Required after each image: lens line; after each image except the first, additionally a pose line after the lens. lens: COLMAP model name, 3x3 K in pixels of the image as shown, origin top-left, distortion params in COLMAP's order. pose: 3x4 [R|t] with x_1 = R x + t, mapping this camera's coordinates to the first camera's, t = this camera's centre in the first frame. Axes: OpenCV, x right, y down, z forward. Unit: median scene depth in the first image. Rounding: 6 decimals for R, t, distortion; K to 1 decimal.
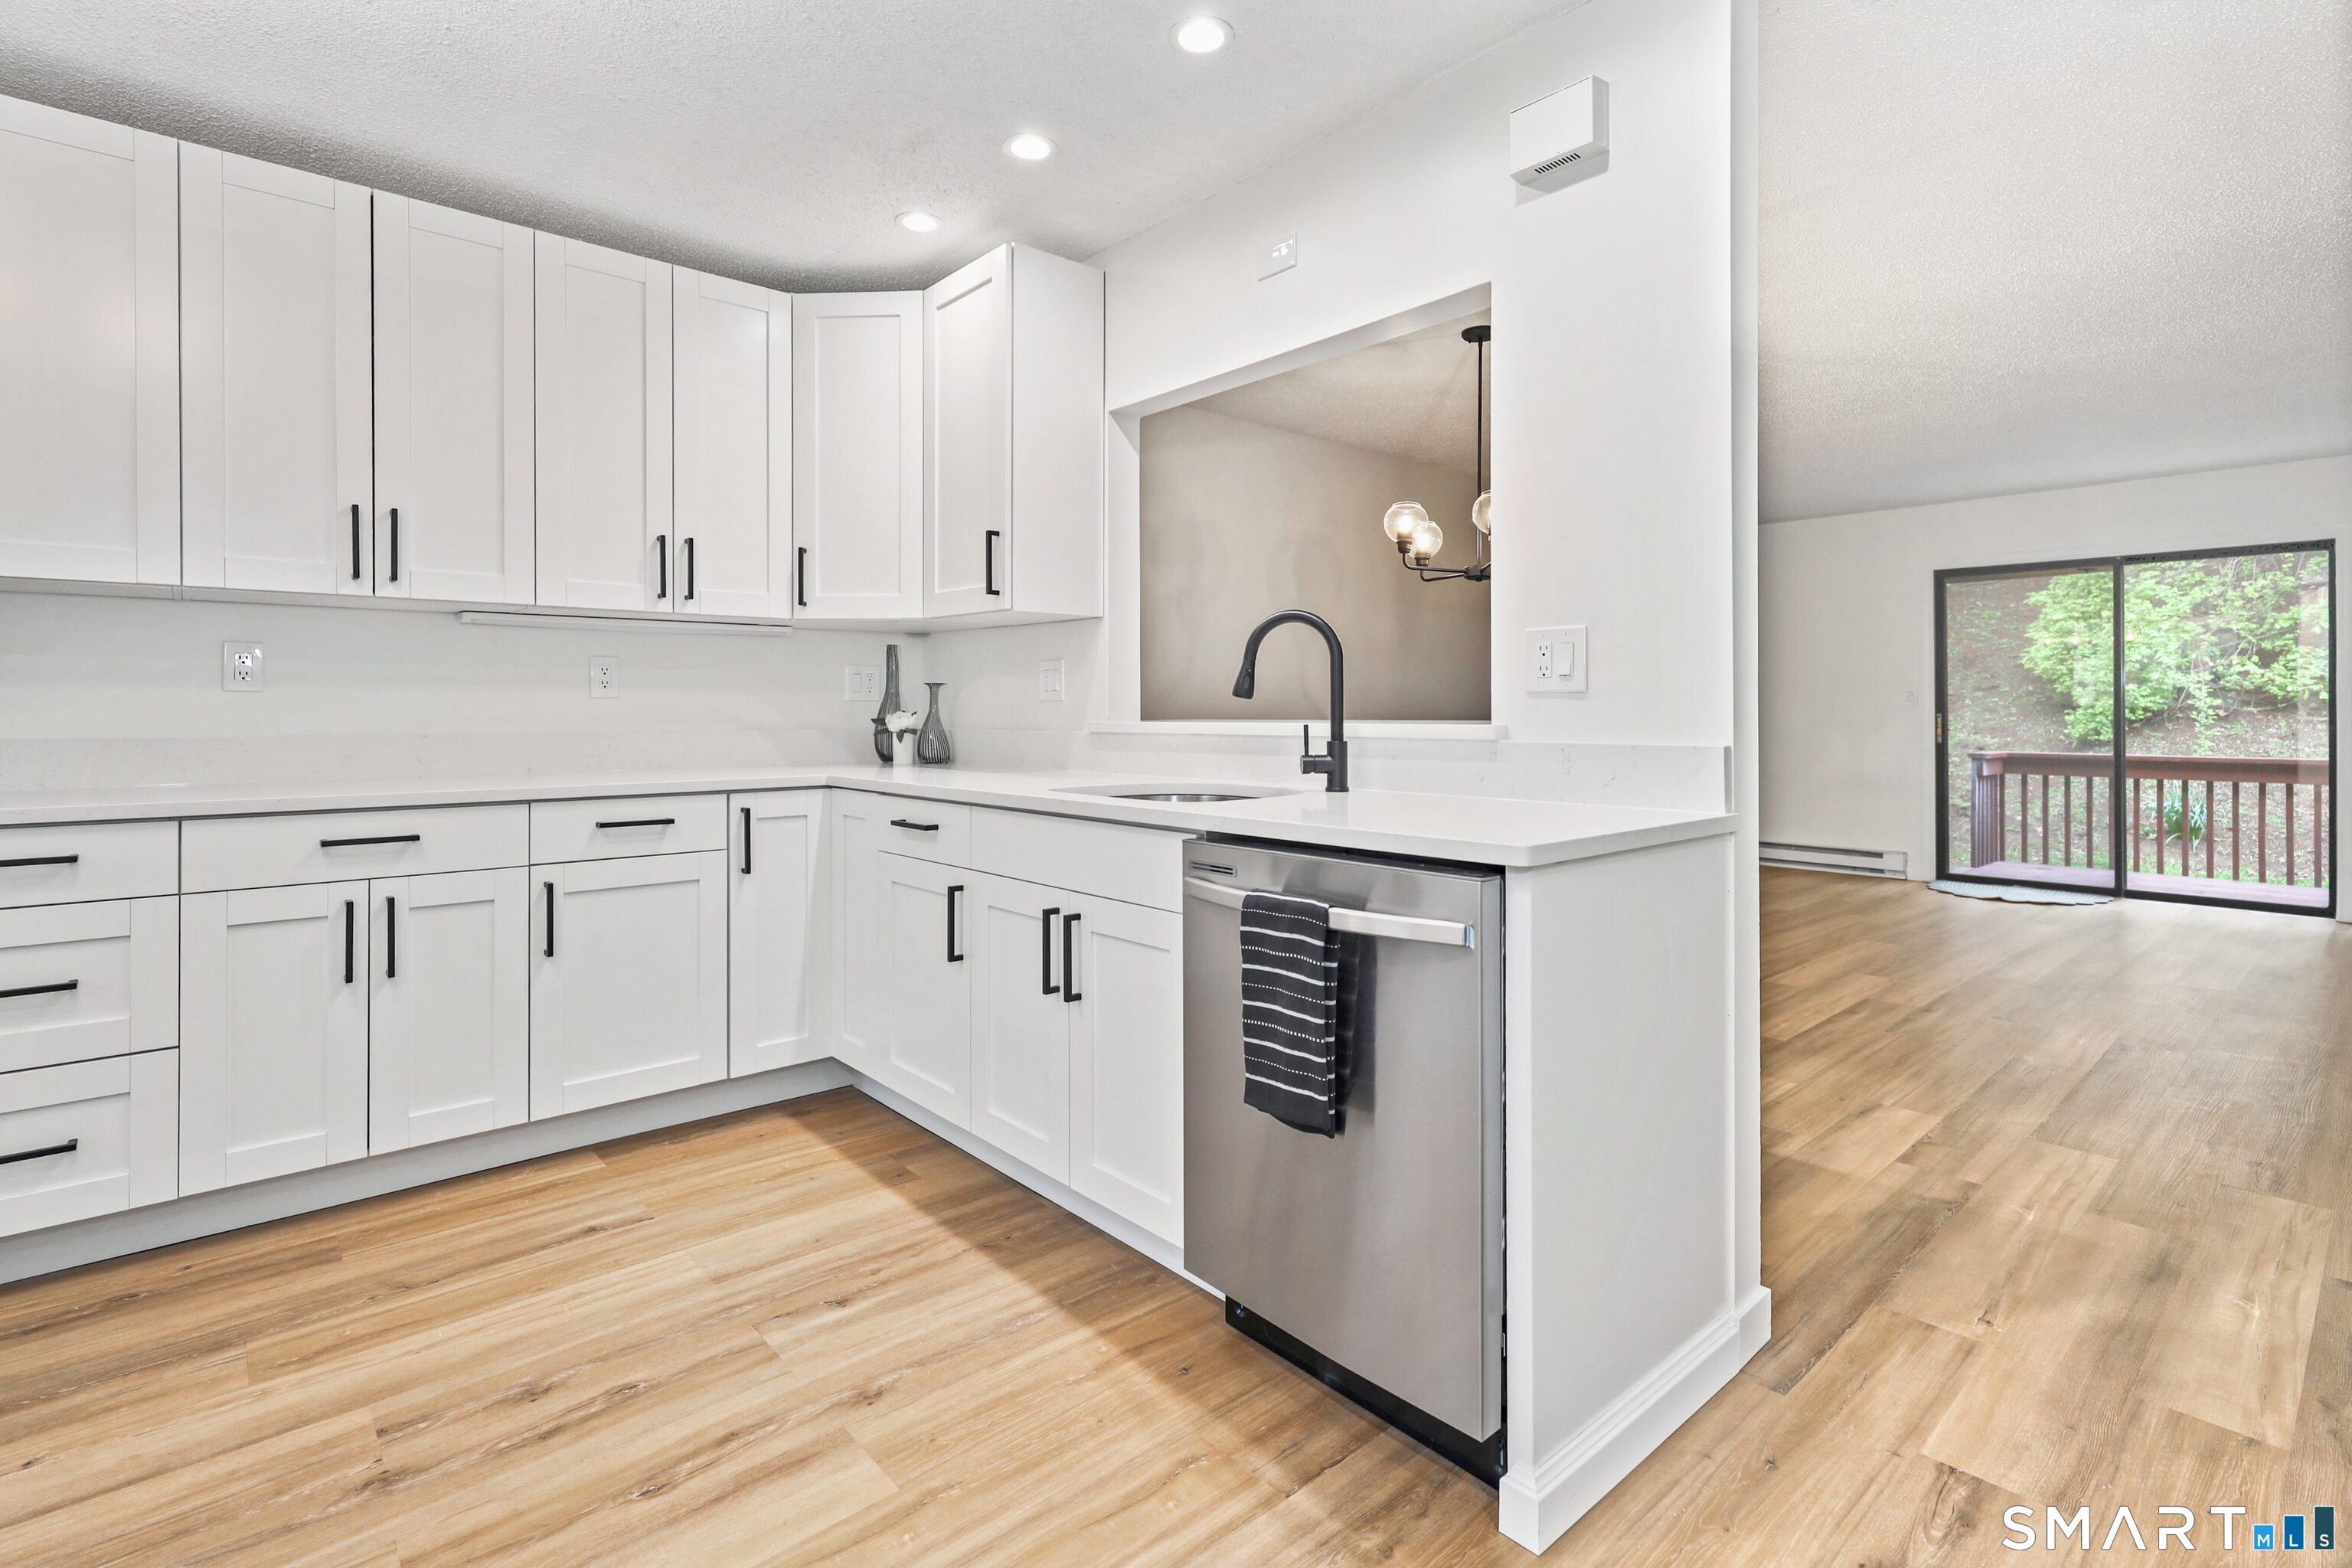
lens RADIAL K [[1105.1, 0, 1164.1], [0, 1105.1, 712.4], [0, 0, 1]] dist [0.000709, 0.000332]
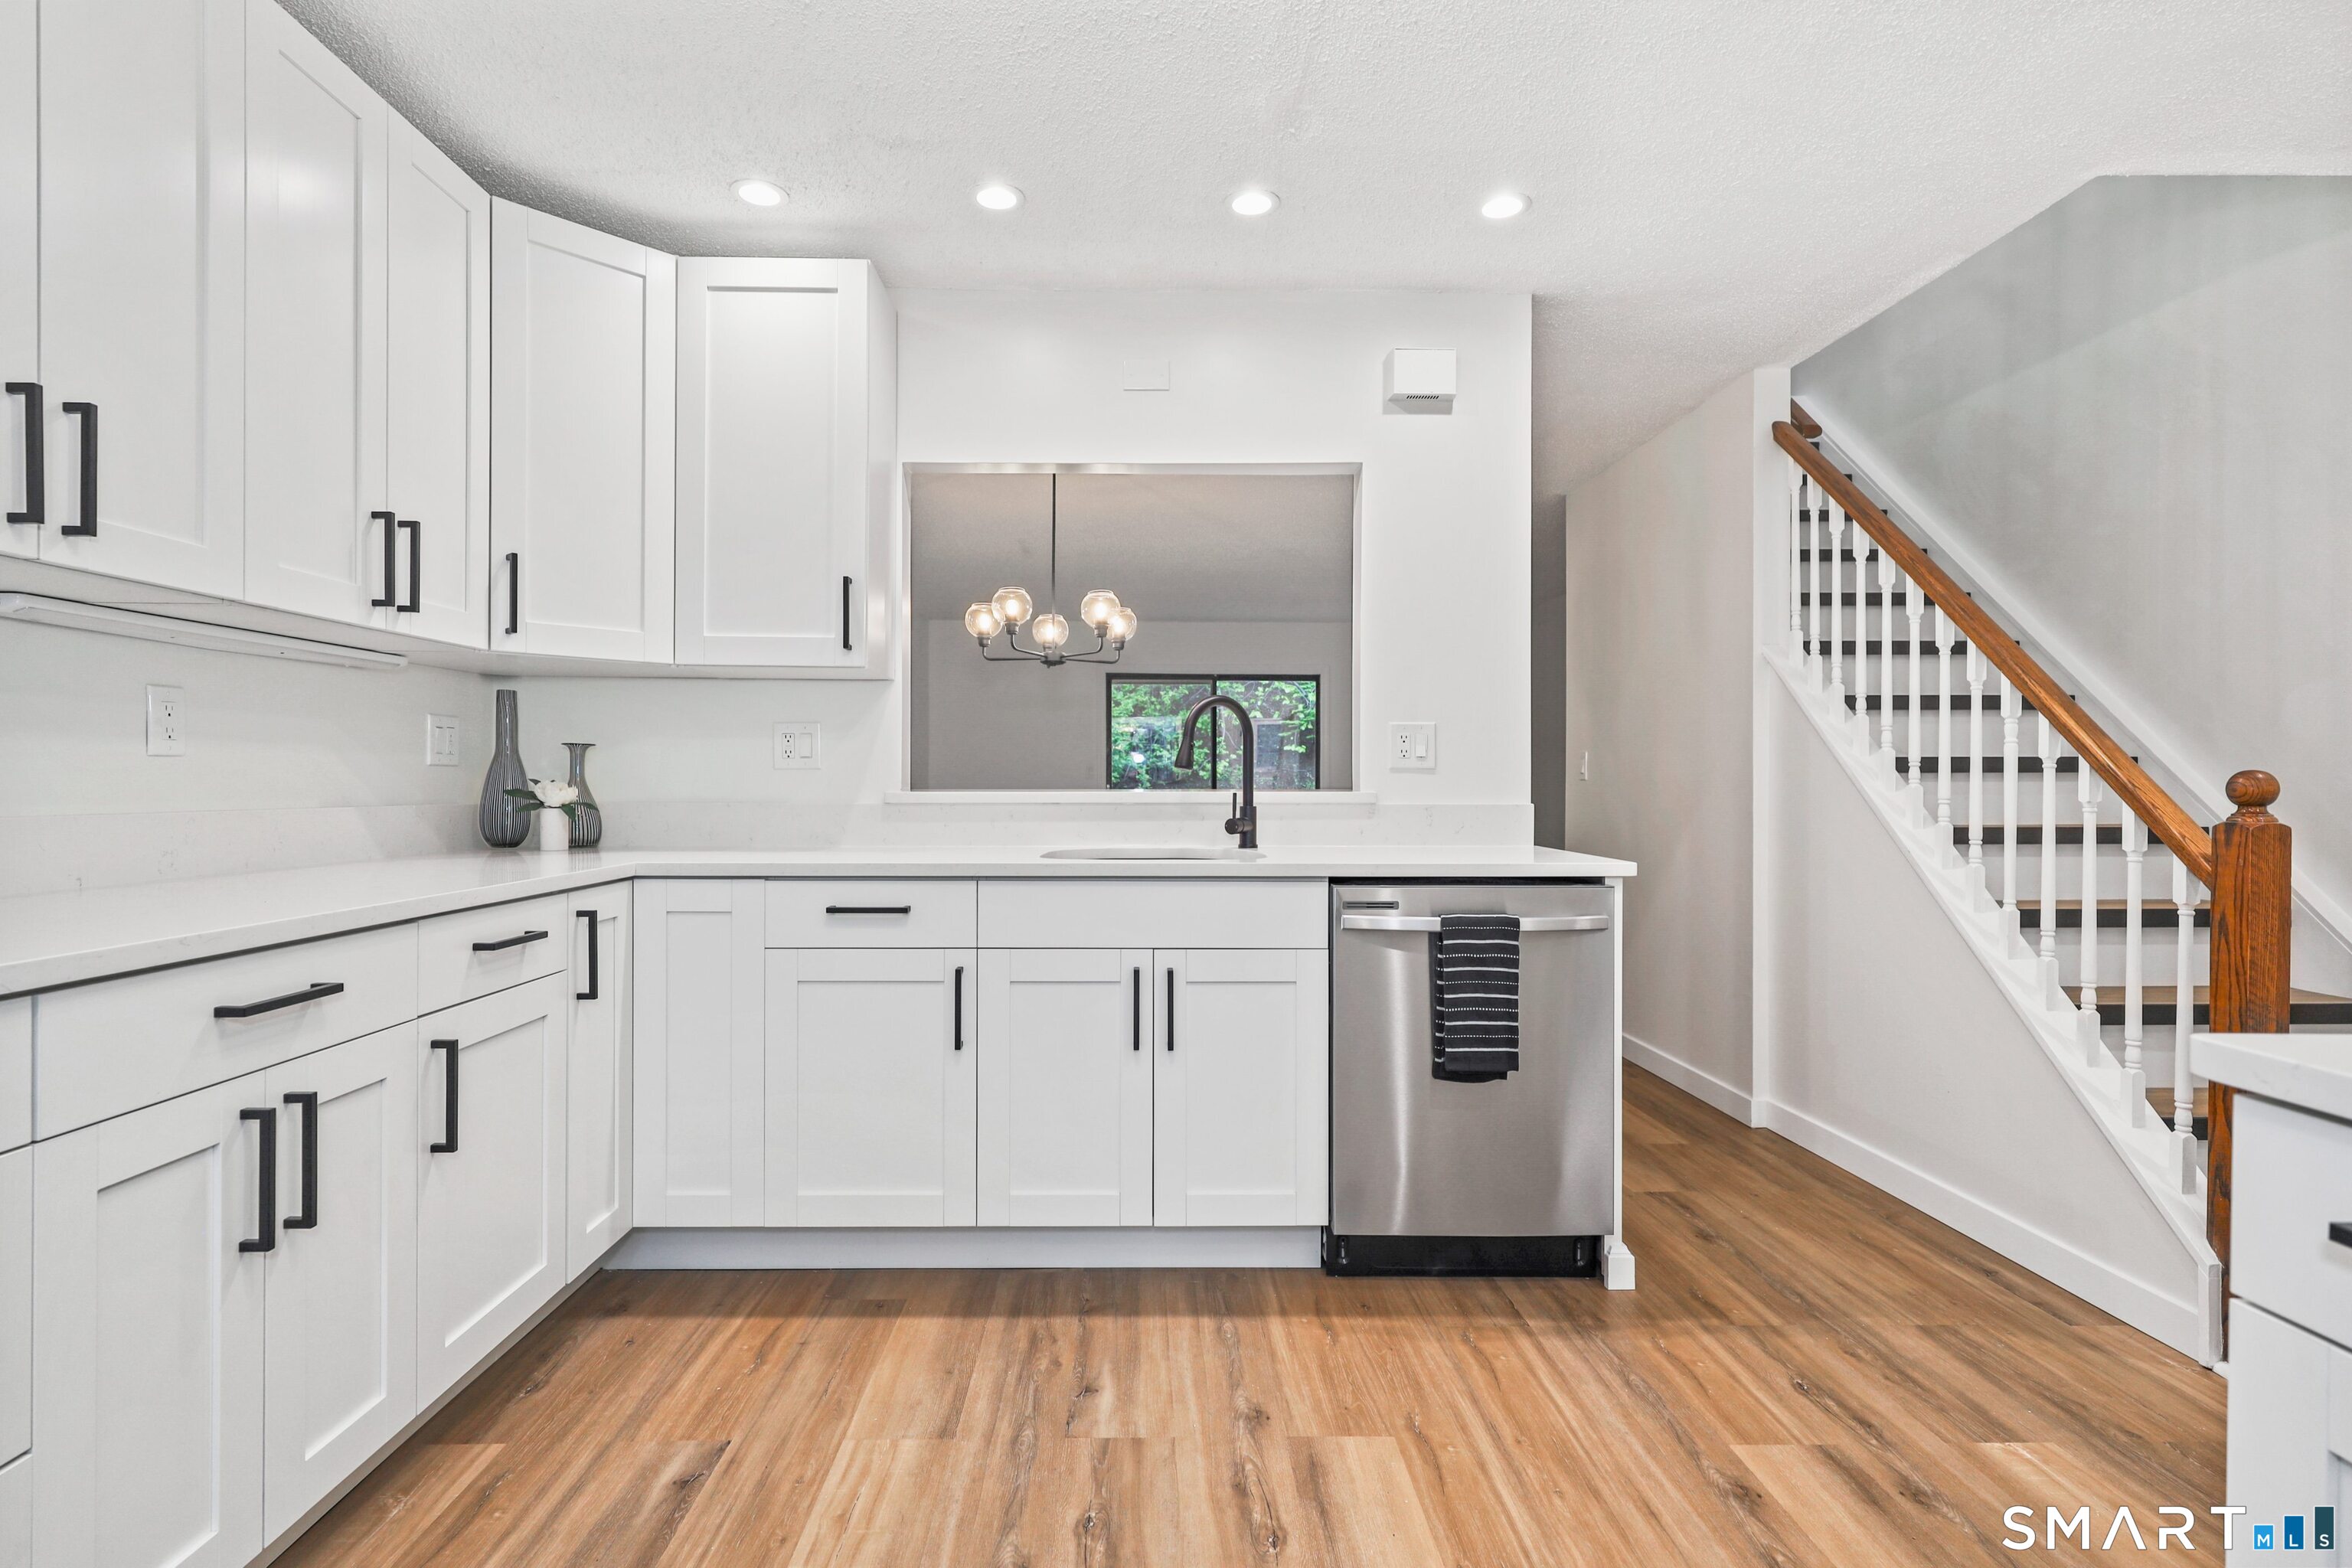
lens RADIAL K [[1171.5, 0, 1157.8], [0, 1171.5, 785.1], [0, 0, 1]] dist [0.000855, 0.000197]
pose [[0.642547, 0.001046, 0.766246, -1.018692], [-0.002259, 0.999997, 0.000530, 0.003202], [-0.766243, -0.002071, 0.642547, 0.289148]]
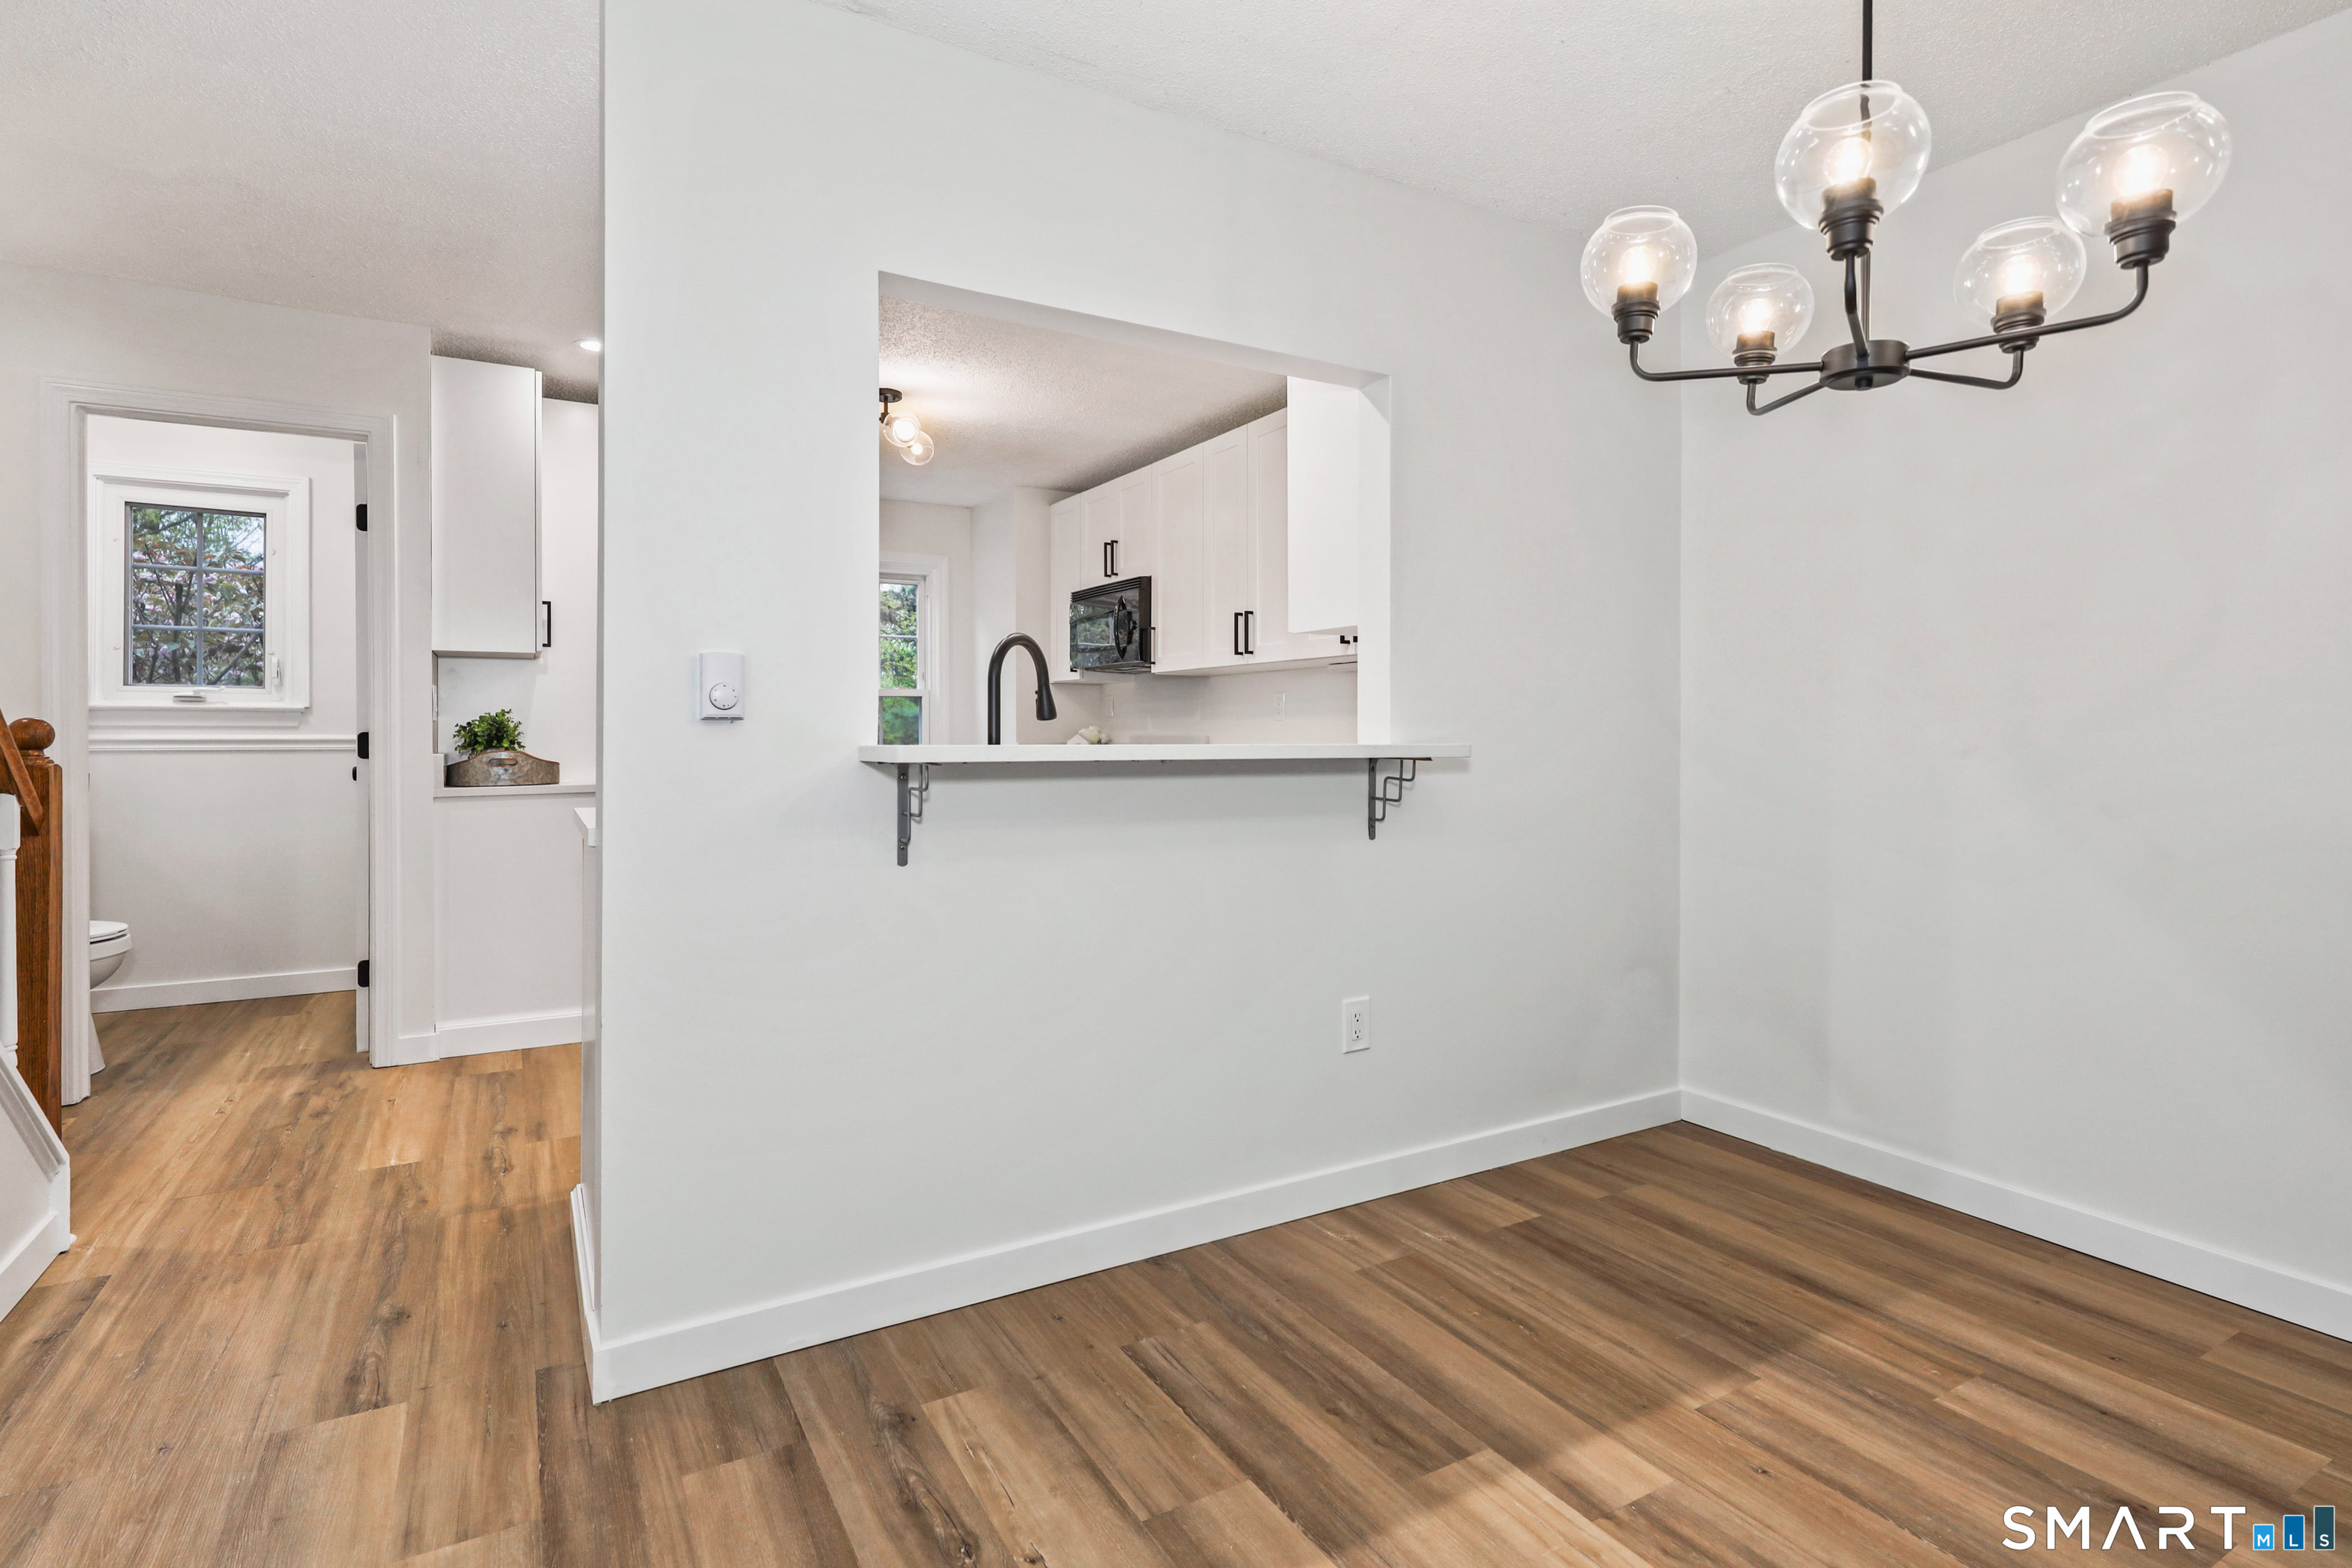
lens RADIAL K [[1144.6, 0, 1168.3], [0, 1144.6, 735.0], [0, 0, 1]] dist [-0.002937, -0.000547]
pose [[-0.194028, 0.003713, -0.980989, 1.302555], [-0.003385, 0.999984, 0.004455, -0.001018], [0.980990, 0.004185, -0.194013, 1.549750]]
